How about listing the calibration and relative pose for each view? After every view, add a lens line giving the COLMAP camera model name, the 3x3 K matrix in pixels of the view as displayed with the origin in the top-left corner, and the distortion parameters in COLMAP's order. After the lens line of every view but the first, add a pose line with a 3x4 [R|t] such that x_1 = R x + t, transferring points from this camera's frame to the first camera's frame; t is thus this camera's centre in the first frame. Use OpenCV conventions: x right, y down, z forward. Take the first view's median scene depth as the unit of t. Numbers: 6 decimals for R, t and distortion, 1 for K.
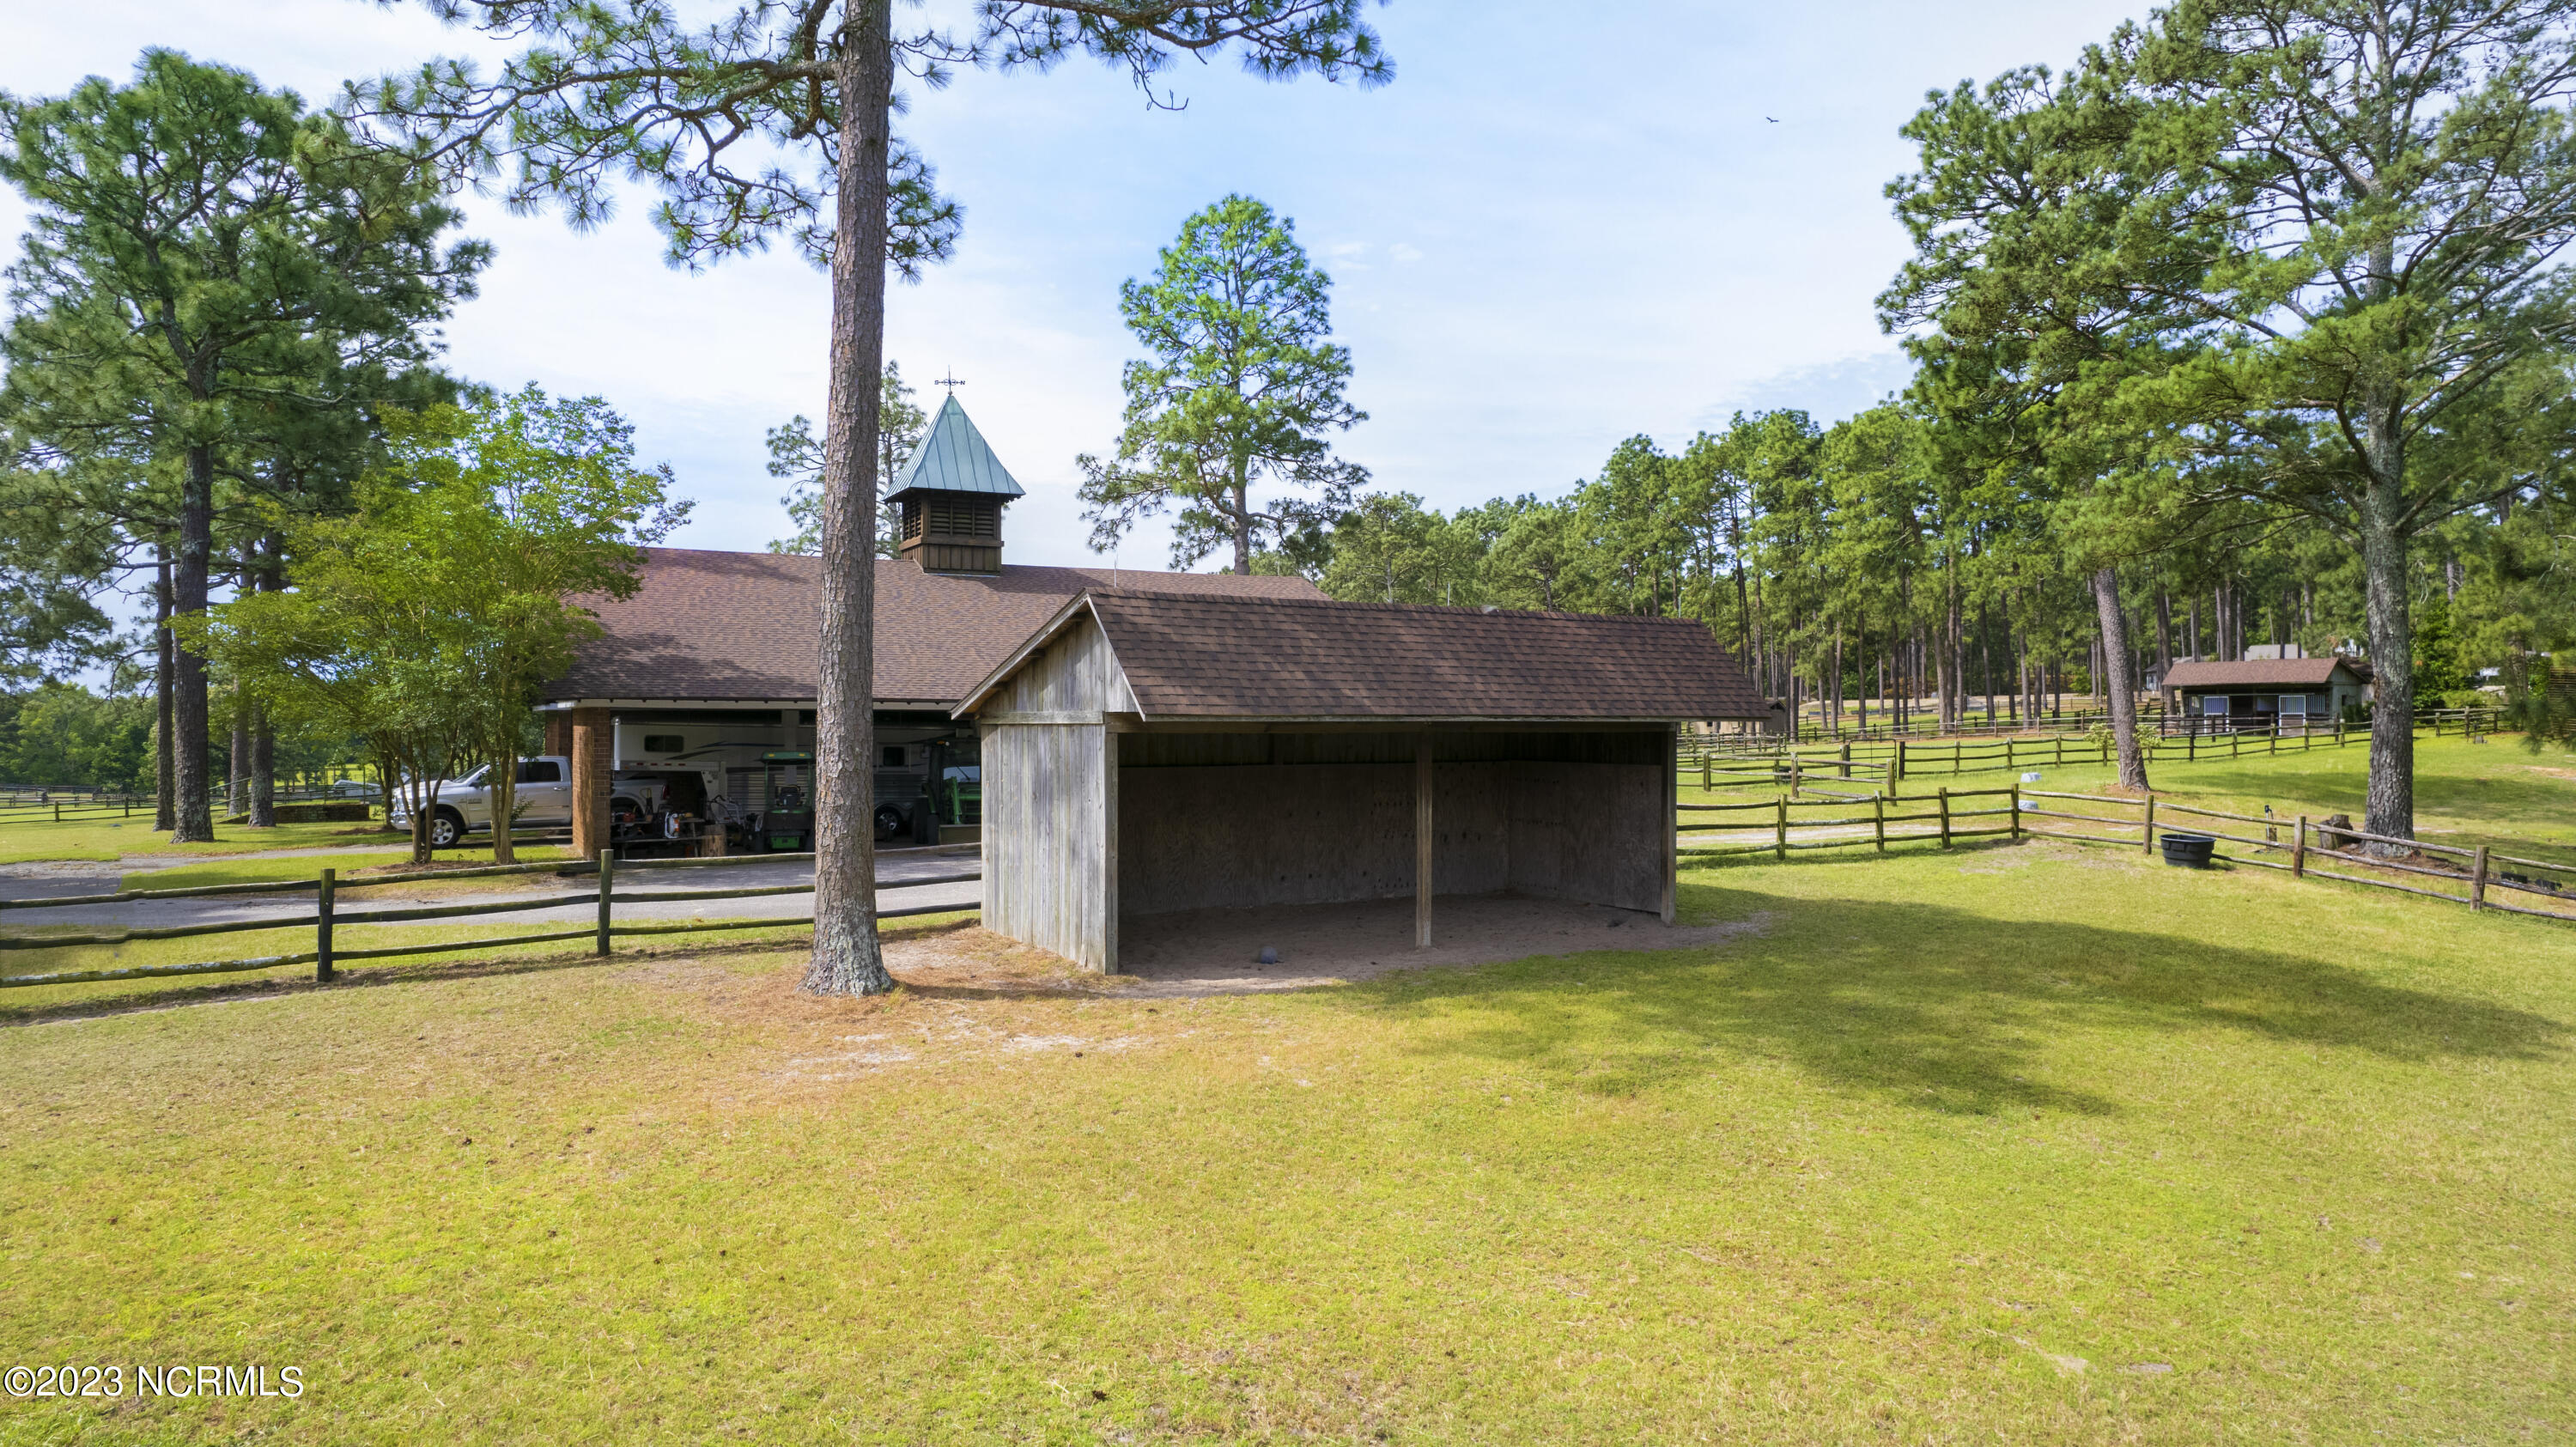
lens RADIAL K [[1722.6, 0, 1291.4], [0, 1722.6, 737.4], [0, 0, 1]] dist [-0.078282, 0.073383]
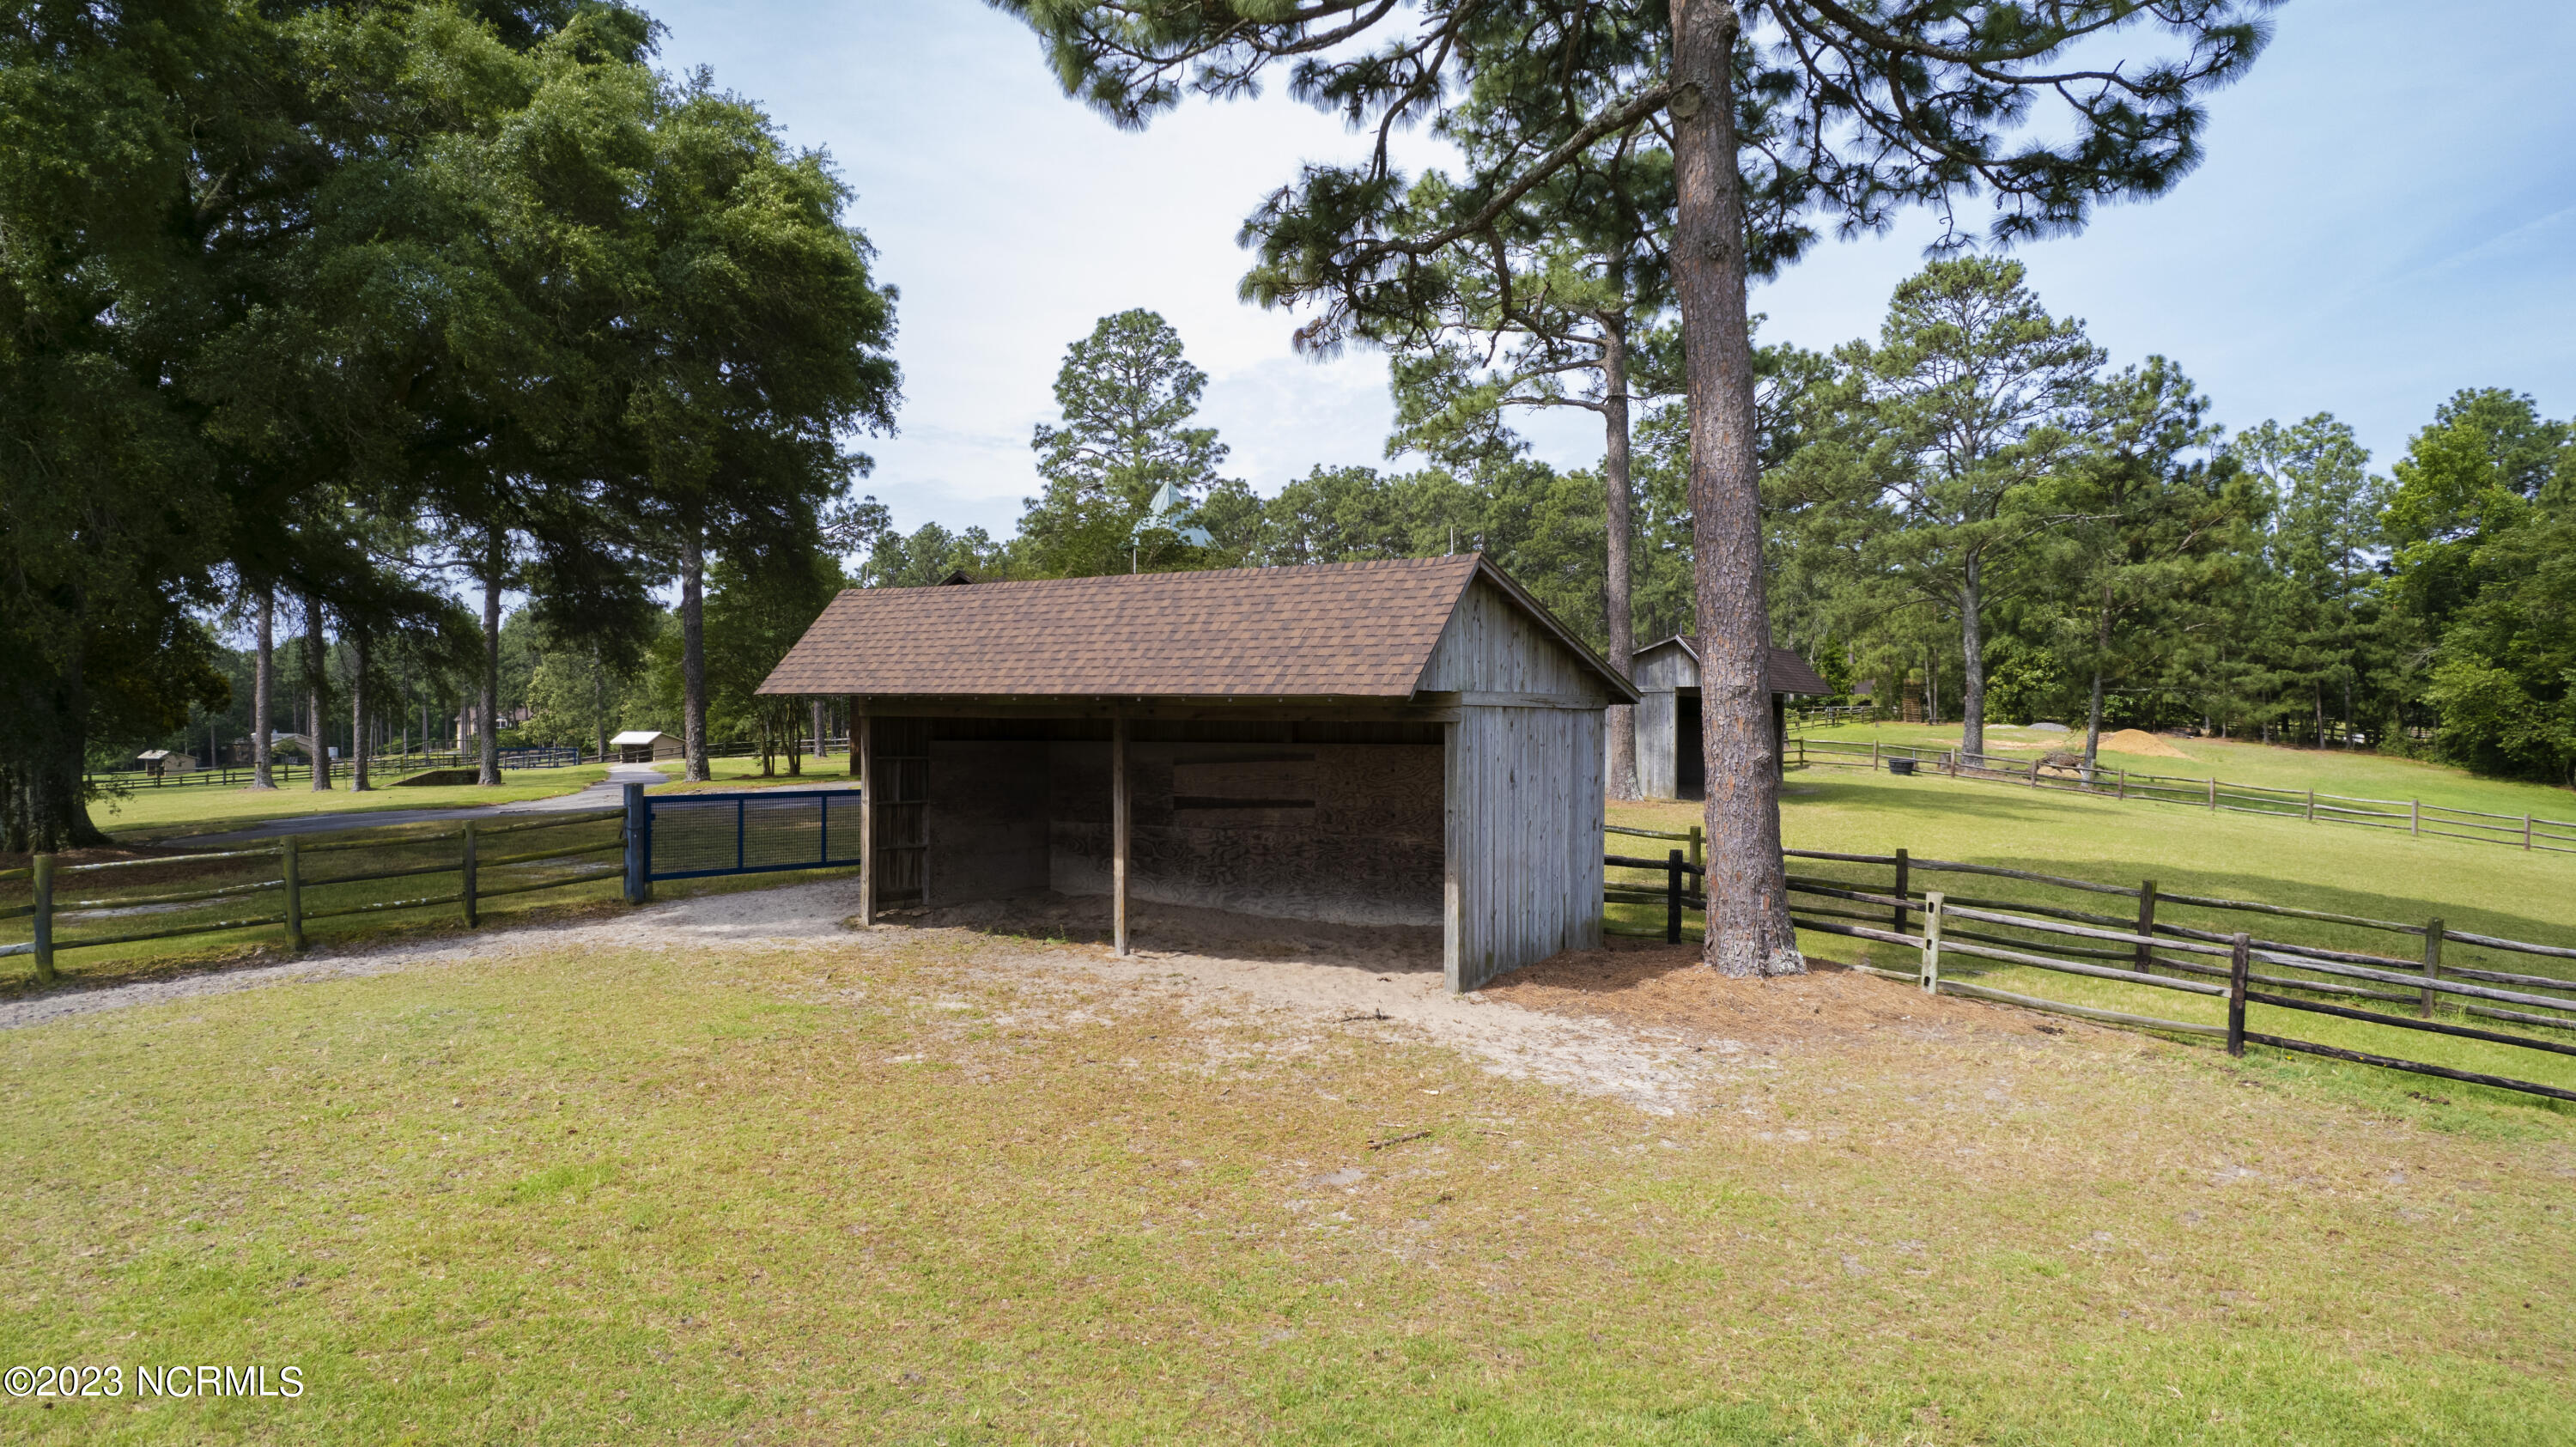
lens RADIAL K [[1722.6, 0, 1291.4], [0, 1722.6, 737.4], [0, 0, 1]] dist [-0.078282, 0.073383]
pose [[0.925024, 0.003349, 0.379894, -0.419438], [-0.002545, 0.999993, -0.002616, 0.017391], [-0.379900, 0.001453, 0.925026, -0.261909]]
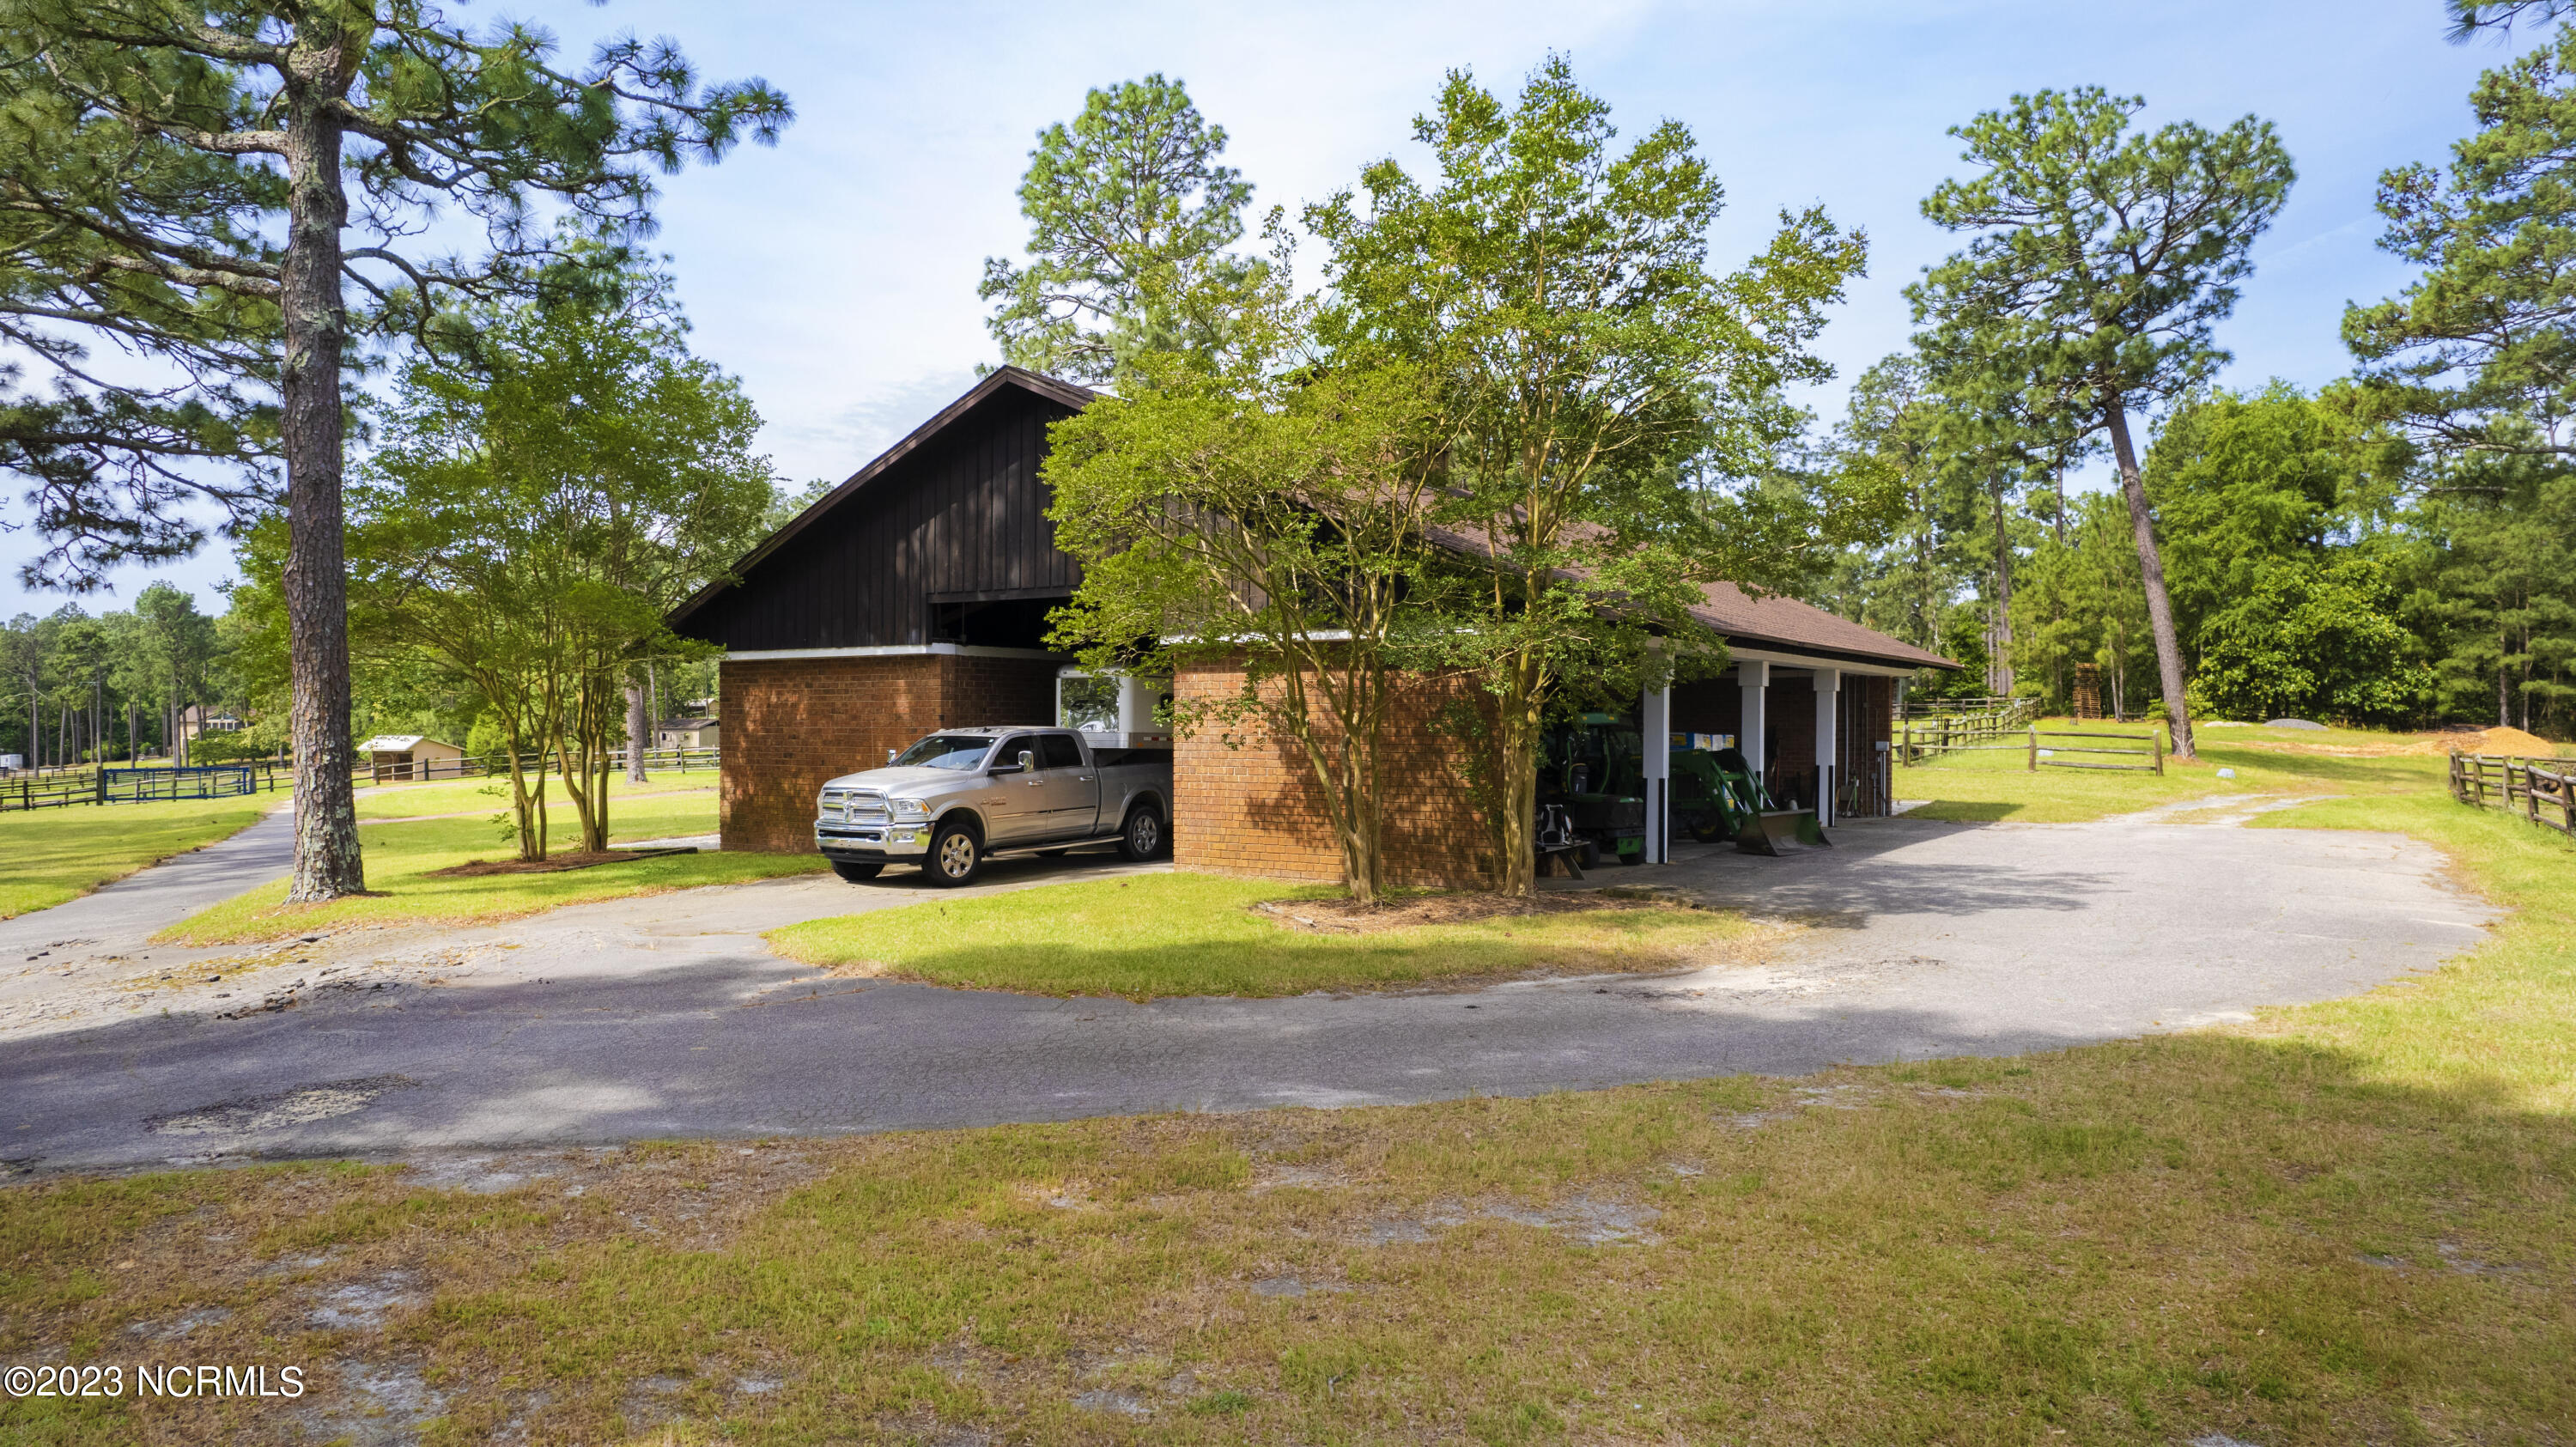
lens RADIAL K [[1722.6, 0, 1291.4], [0, 1722.6, 737.4], [0, 0, 1]] dist [-0.078282, 0.073383]
pose [[0.880447, -0.002573, 0.474138, -0.365849], [0.002683, 0.999996, 0.000443, 0.008209], [-0.474137, 0.000882, 0.880450, 0.226867]]
